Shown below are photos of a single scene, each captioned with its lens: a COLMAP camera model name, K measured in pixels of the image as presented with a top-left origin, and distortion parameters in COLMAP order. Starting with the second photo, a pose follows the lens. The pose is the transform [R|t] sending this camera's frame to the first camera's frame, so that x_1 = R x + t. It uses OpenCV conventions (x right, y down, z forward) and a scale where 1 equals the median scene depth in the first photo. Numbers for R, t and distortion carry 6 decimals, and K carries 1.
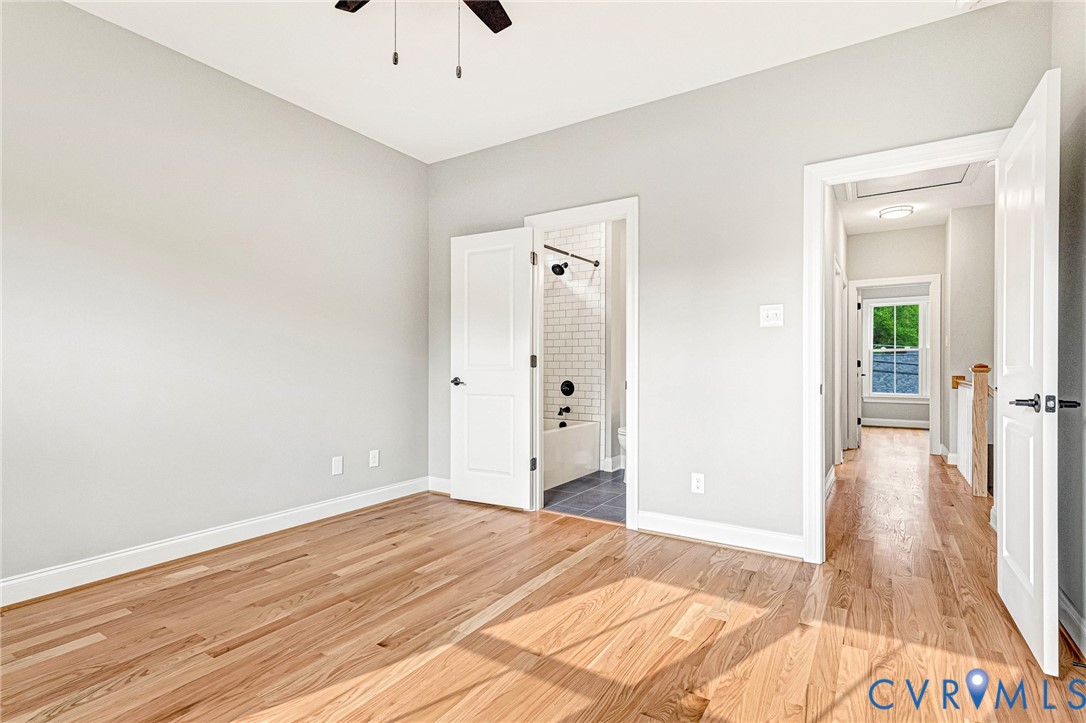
lens RADIAL K [[530.2, 0, 526.4], [0, 530.2, 364.7], [0, 0, 1]] dist [0.017083, -0.003408]
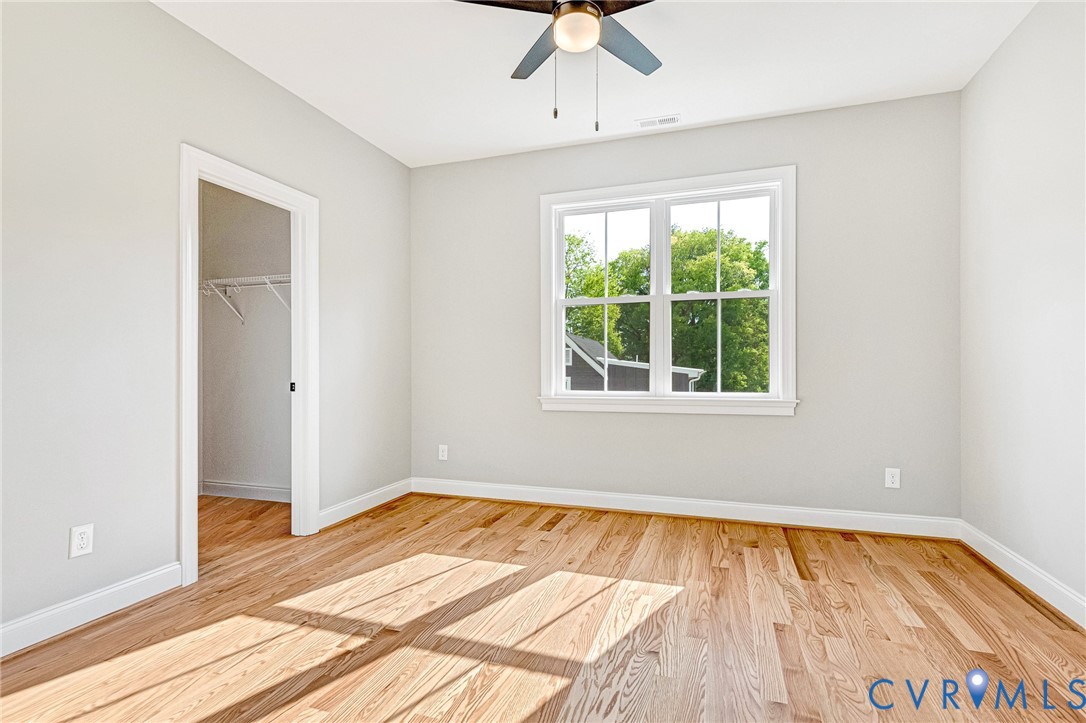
lens RADIAL K [[530.2, 0, 537.5], [0, 530.2, 361.8], [0, 0, 1]] dist [0.017083, -0.003408]
pose [[-0.965373, 0.002360, -0.260863, 0.119598], [0.005192, 0.999935, -0.010167, 0.003223], [0.260822, -0.011169, -0.965322, 1.225155]]
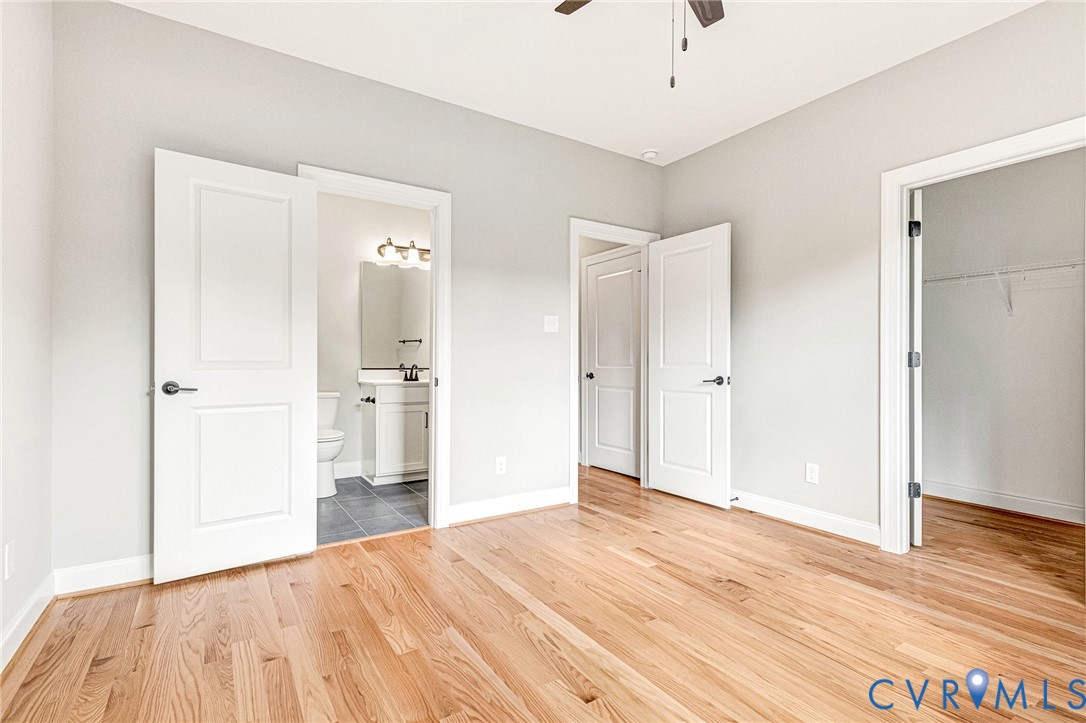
lens RADIAL K [[530.2, 0, 538.6], [0, 530.2, 359.9], [0, 0, 1]] dist [0.017083, -0.003408]
pose [[0.390865, 0.002140, 0.920445, -0.692925], [-0.002763, 0.999996, -0.001151, -0.001648], [-0.920444, -0.002094, 0.390870, 0.485695]]
